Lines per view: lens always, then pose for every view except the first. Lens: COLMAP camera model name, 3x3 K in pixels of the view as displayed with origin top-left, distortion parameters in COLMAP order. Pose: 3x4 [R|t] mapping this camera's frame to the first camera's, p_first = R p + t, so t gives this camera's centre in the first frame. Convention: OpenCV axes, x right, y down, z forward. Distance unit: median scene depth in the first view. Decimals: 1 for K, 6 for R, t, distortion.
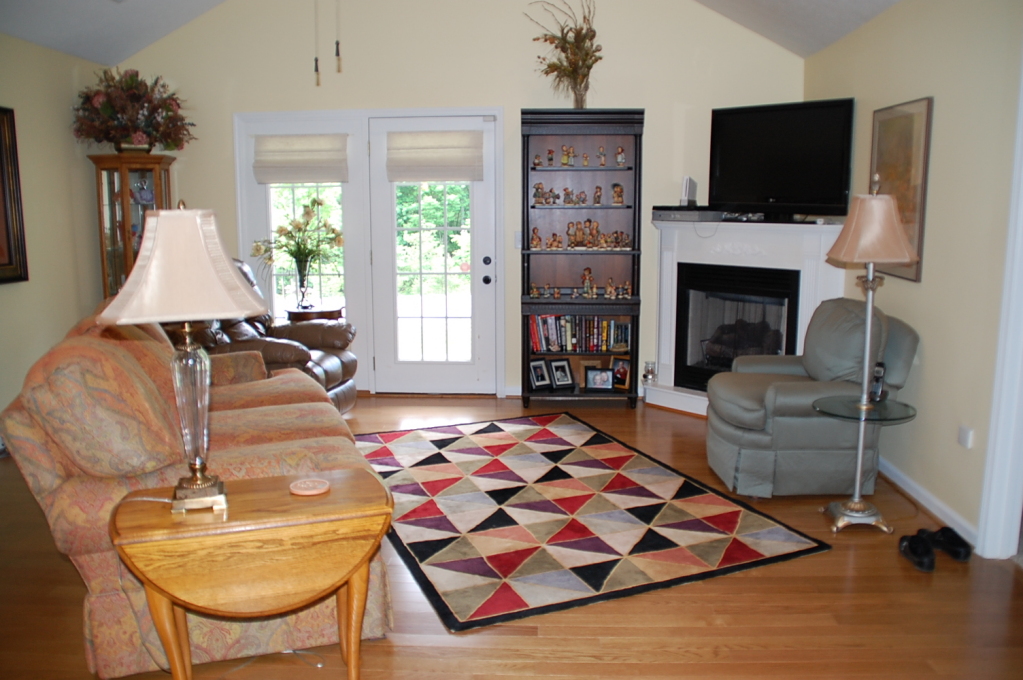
lens RADIAL K [[815.4, 0, 511.9], [0, 815.4, 338.9], [0, 0, 1]] dist [-0.138615, 0.081735]
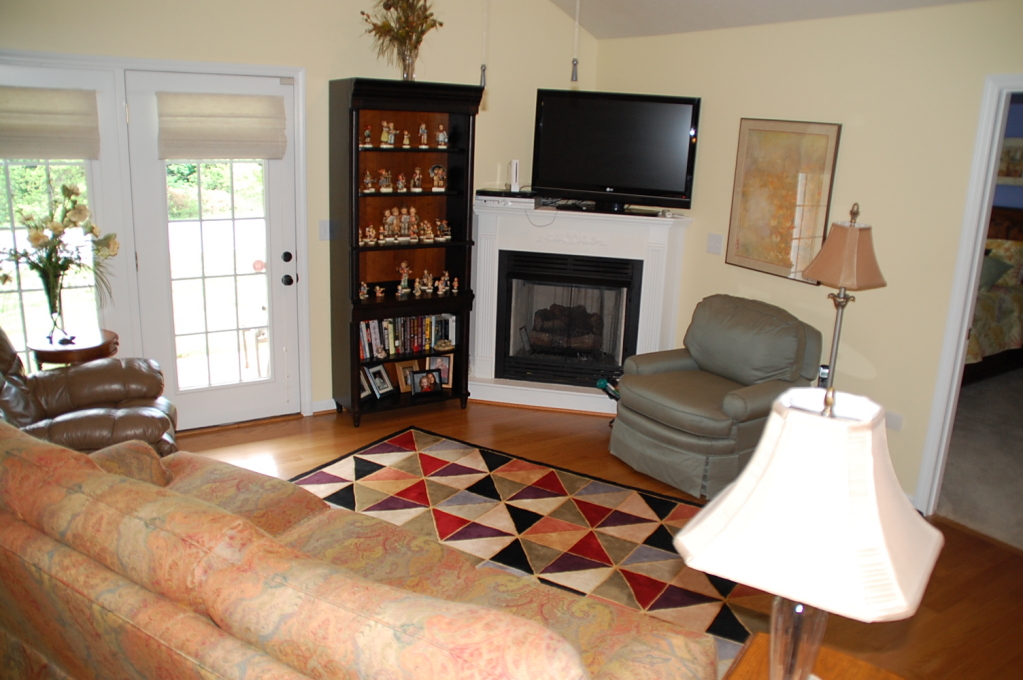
lens RADIAL K [[815.4, 0, 510.7], [0, 815.4, 341.5], [0, 0, 1]] dist [-0.138615, 0.081735]
pose [[0.804570, -0.113827, 0.582846, -0.375839], [0.051547, 0.991140, 0.122407, -0.112399], [-0.591616, -0.068441, 0.803310, 0.236537]]
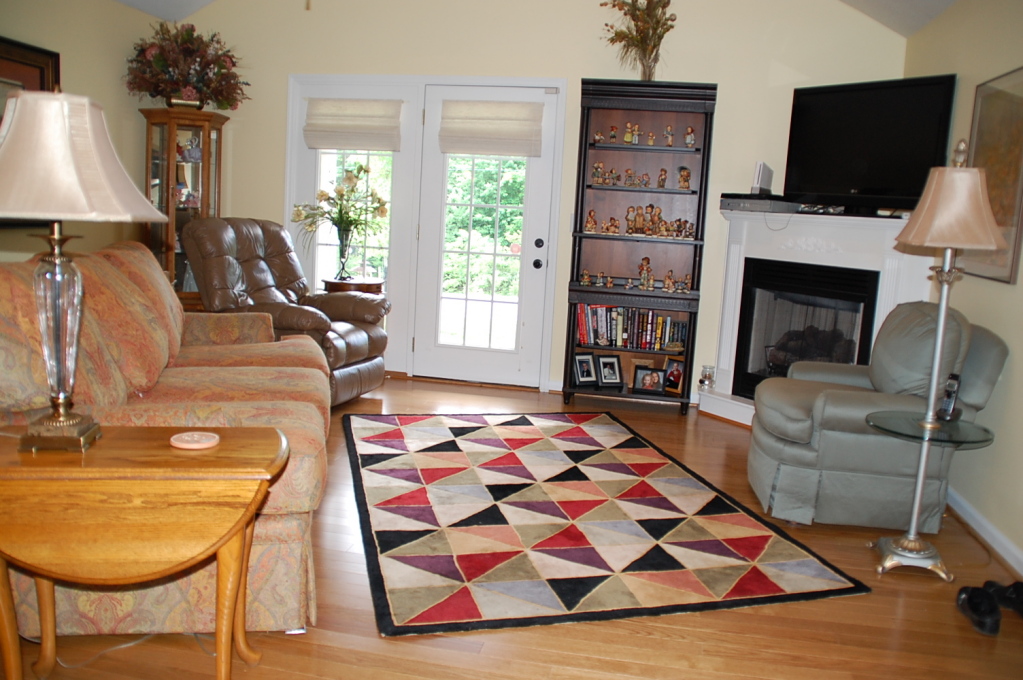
lens RADIAL K [[815.4, 0, 511.8], [0, 815.4, 336.8], [0, 0, 1]] dist [-0.138615, 0.081735]
pose [[0.988950, 0.078435, -0.125804, 0.072431], [-0.080073, 0.996757, -0.008004, 0.023011], [0.124768, 0.017989, 0.992023, 0.086922]]
